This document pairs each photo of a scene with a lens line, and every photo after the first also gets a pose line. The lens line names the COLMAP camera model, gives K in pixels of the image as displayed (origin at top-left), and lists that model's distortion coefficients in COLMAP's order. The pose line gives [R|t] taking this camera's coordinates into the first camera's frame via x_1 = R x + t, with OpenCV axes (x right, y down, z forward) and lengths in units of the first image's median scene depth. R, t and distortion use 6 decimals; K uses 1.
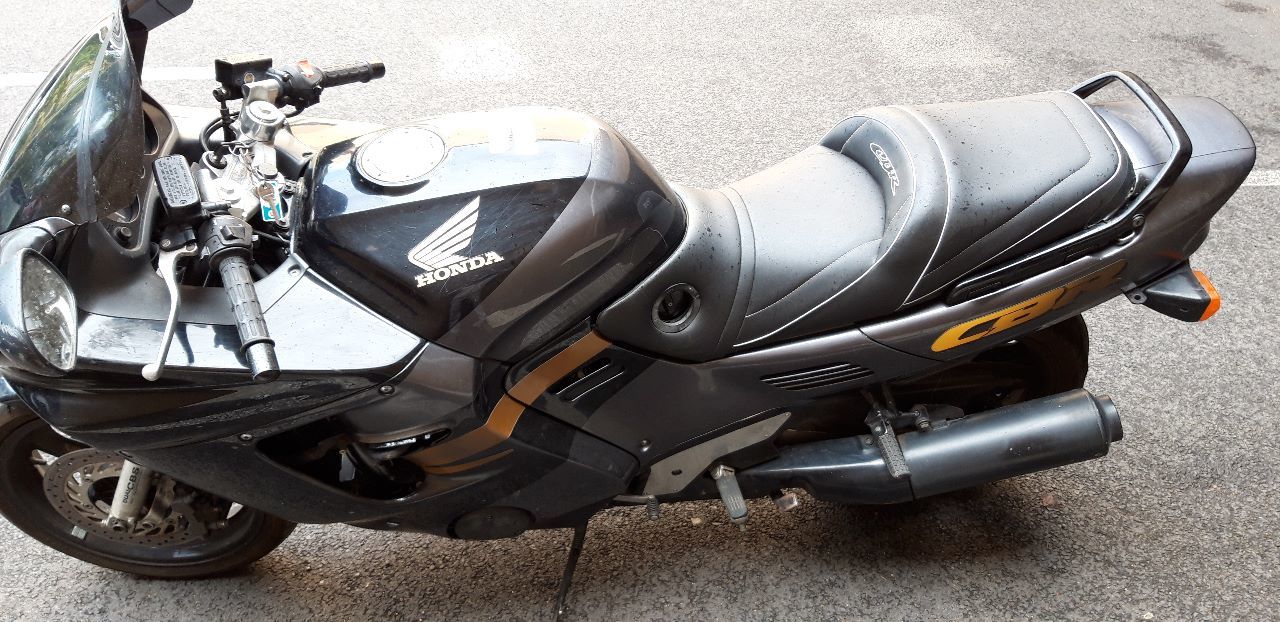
lens RADIAL K [[1014.8, 0, 640.3], [0, 1014.8, 362.5], [0, 0, 1]] dist [0.099330, -0.196417]
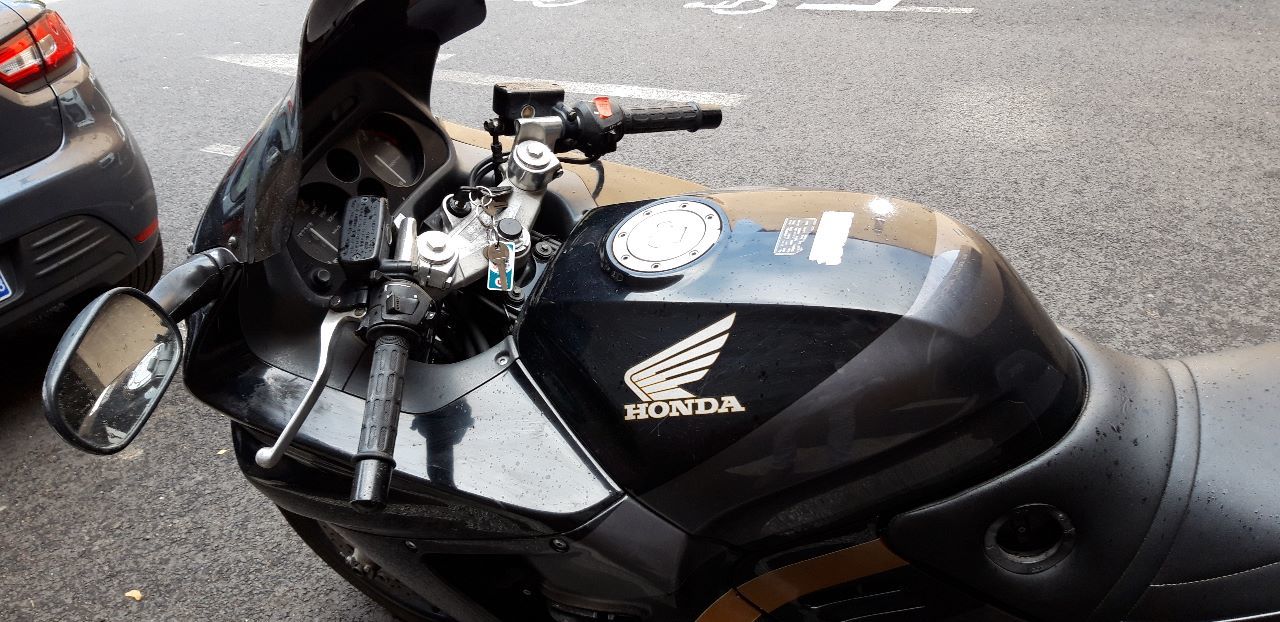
lens RADIAL K [[1004.0, 0, 643.6], [0, 1004.0, 347.3], [0, 0, 1]] dist [0.072554, -0.185385]
pose [[0.852522, 0.218425, -0.474864, 0.103402], [-0.239413, 0.970774, 0.016712, -0.122151], [0.464636, 0.099441, 0.879900, 0.336409]]
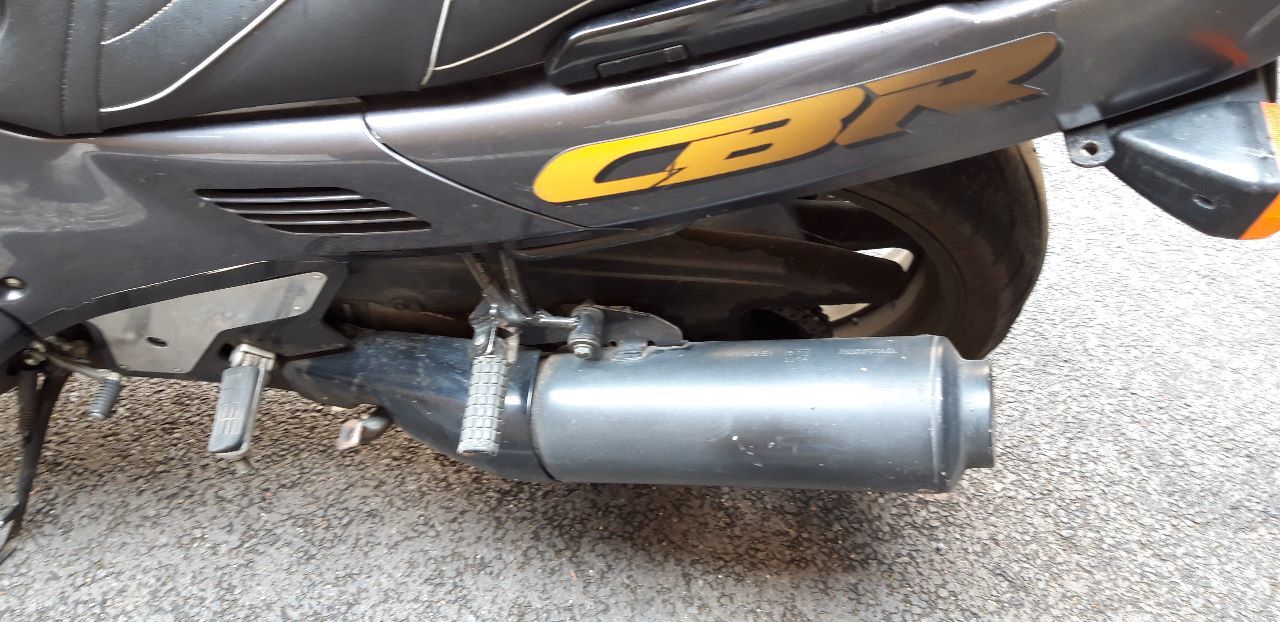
lens RADIAL K [[945.2, 0, 641.2], [0, 945.2, 349.7], [0, 0, 1]] dist [0.088862, -0.158688]
pose [[0.967288, 0.195774, -0.161325, 0.422485], [-0.156202, 0.960736, 0.229321, -0.050428], [0.199885, -0.196620, 0.959889, 0.650685]]
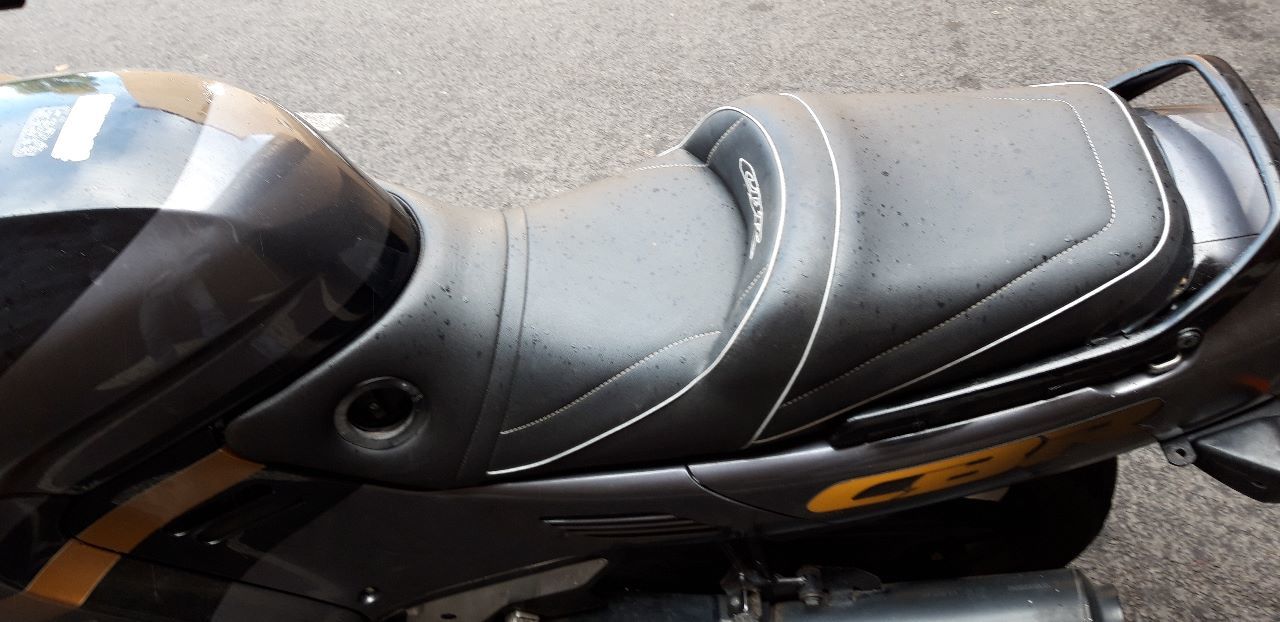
lens RADIAL K [[975.4, 0, 637.6], [0, 975.4, 365.9], [0, 0, 1]] dist [0.063710, -0.110702]
pose [[0.988490, 0.090173, -0.121474, 0.260201], [-0.077603, 0.991491, 0.104517, -0.157596], [0.129865, -0.093887, 0.987077, 0.442708]]
